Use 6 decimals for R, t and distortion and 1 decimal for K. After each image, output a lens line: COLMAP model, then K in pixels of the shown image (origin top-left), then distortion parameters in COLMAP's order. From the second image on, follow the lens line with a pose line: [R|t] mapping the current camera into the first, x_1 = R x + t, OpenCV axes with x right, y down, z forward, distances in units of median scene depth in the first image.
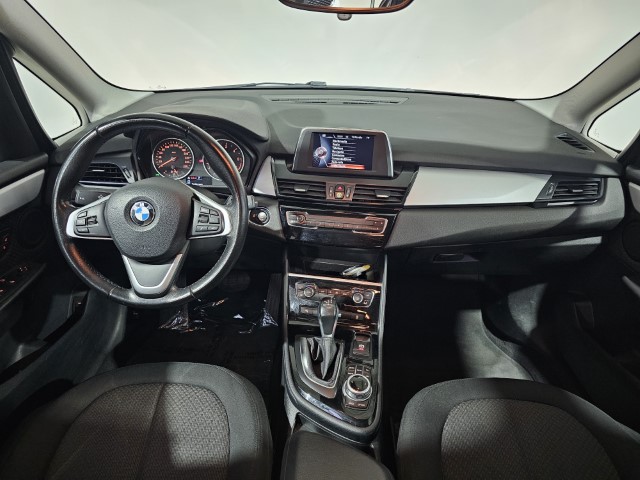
lens RADIAL K [[433.4, 0, 318.3], [0, 433.4, 234.6], [0, 0, 1]] dist [0.051498, -0.019408]
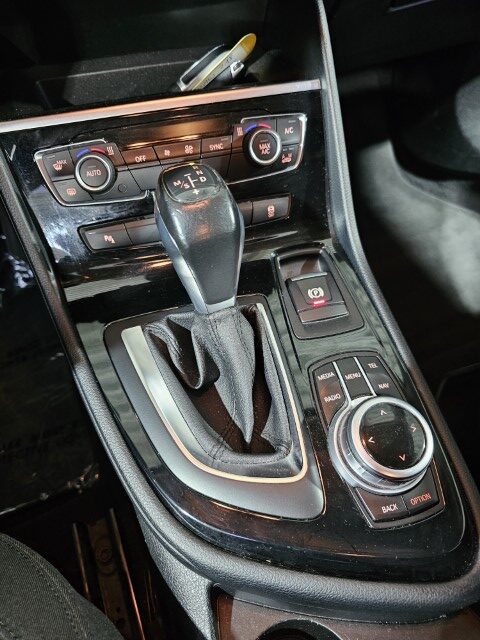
lens RADIAL K [[433.4, 0, 239.4], [0, 433.4, 317.4], [0, 0, 1]] dist [0.051498, -0.019408]
pose [[0.918244, -0.333570, 0.213447, -0.027717], [0.213160, 0.870564, 0.443487, 0.109460], [-0.333753, -0.361731, 0.870494, 0.692738]]
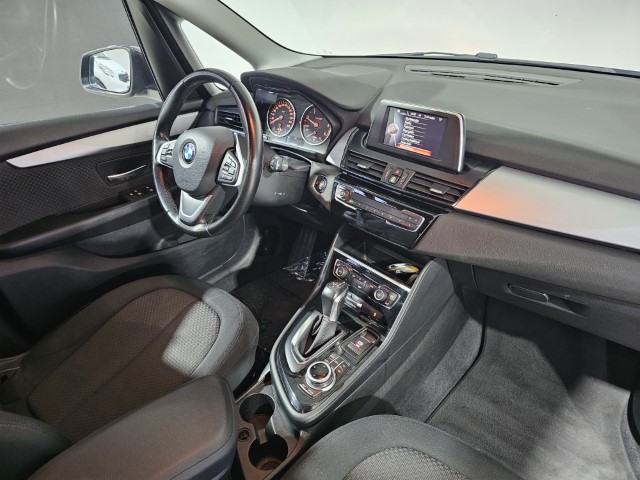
lens RADIAL K [[433.4, 0, 318.2], [0, 433.4, 242.4], [0, 0, 1]] dist [0.051498, -0.019408]
pose [[0.776125, 0.288743, -0.560586, 0.462988], [-0.251889, 0.956958, 0.144166, -0.056389], [0.578084, 0.029314, 0.815450, 0.179695]]
